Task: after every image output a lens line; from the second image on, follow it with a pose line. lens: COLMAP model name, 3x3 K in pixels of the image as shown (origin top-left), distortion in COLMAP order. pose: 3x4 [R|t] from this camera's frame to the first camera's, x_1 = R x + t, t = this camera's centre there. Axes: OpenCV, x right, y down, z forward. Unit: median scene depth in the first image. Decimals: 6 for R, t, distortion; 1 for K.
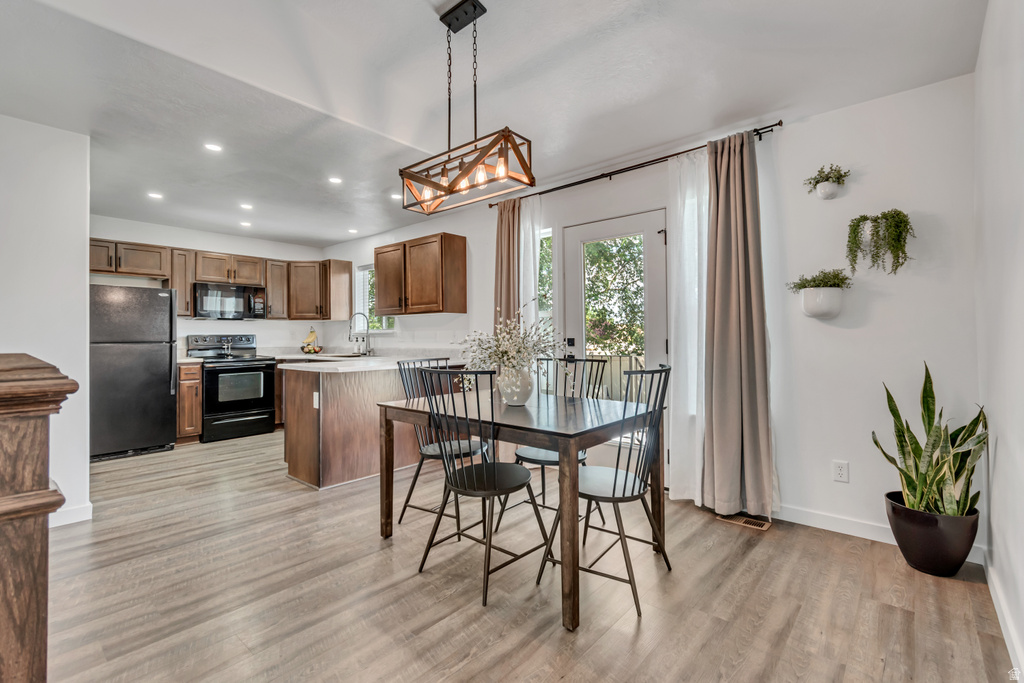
lens RADIAL K [[455.5, 0, 503.3], [0, 455.5, 328.1], [0, 0, 1]] dist [0.012117, -0.000296]
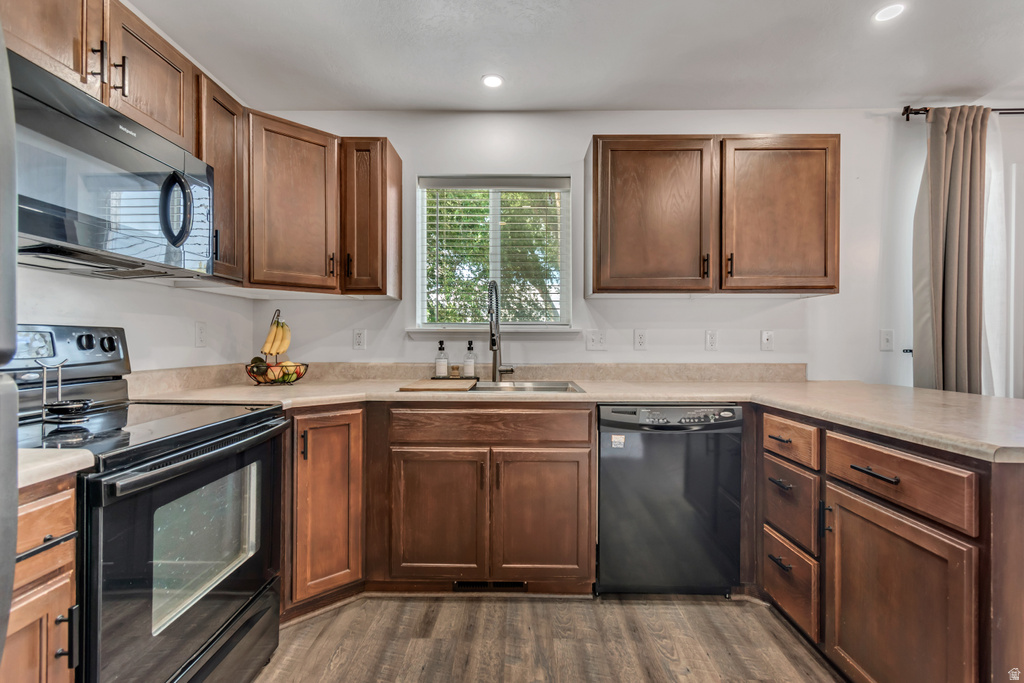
lens RADIAL K [[455.5, 0, 510.3], [0, 455.5, 338.1], [0, 0, 1]] dist [0.012117, -0.000296]
pose [[0.746237, 0.009539, 0.665612, -0.581400], [-0.018517, 0.999808, 0.006433, 0.015014], [-0.665423, -0.017126, 0.746270, 0.669706]]
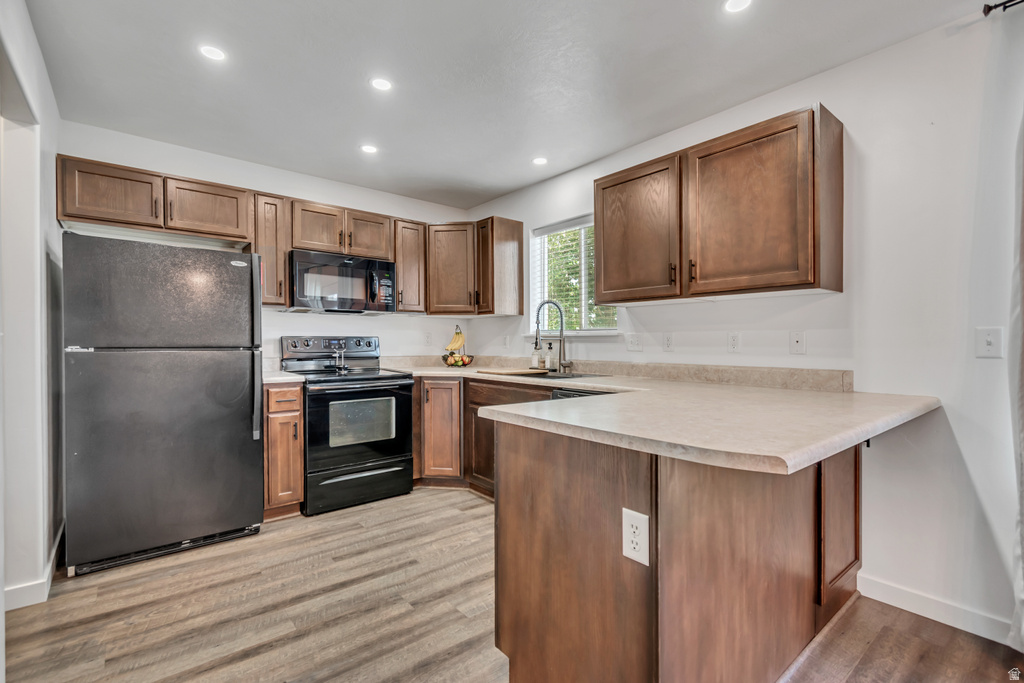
lens RADIAL K [[455.5, 0, 529.8], [0, 455.5, 345.8], [0, 0, 1]] dist [0.012117, -0.000296]
pose [[0.994081, 0.009858, -0.108190, -0.278915], [-0.006969, 0.999610, 0.027050, 0.008942], [0.108415, -0.026136, 0.993762, 0.409889]]
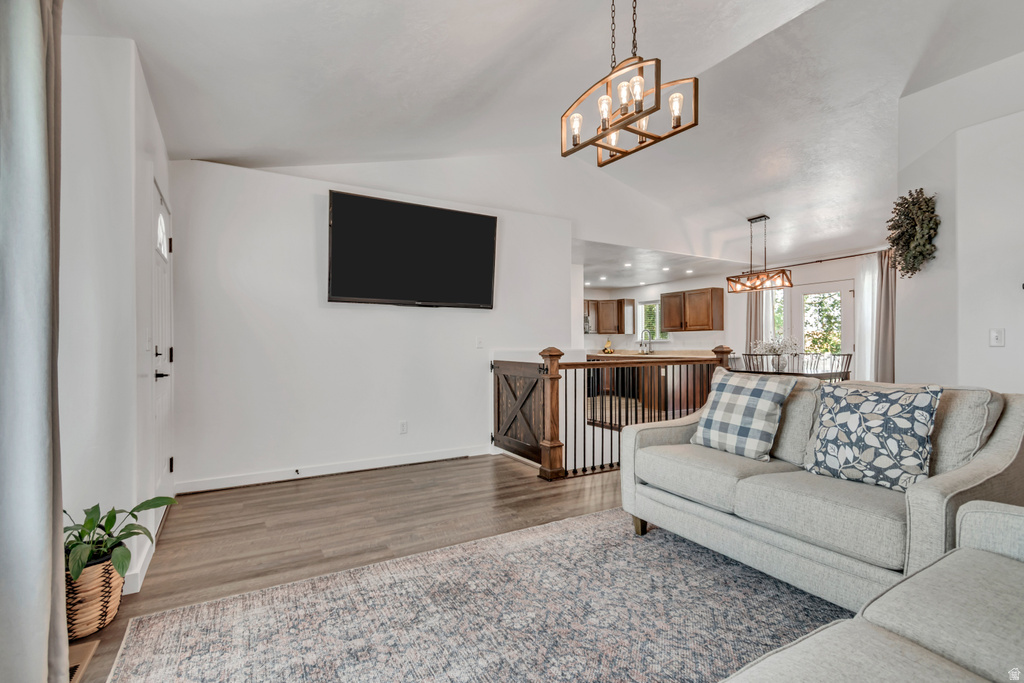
lens RADIAL K [[455.5, 0, 510.2], [0, 455.5, 344.4], [0, 0, 1]] dist [0.012117, -0.000296]
pose [[0.947296, 0.000242, -0.320361, -0.249418], [0.005443, 0.999843, 0.016852, -0.010355], [0.320314, -0.017708, 0.947146, -0.812080]]
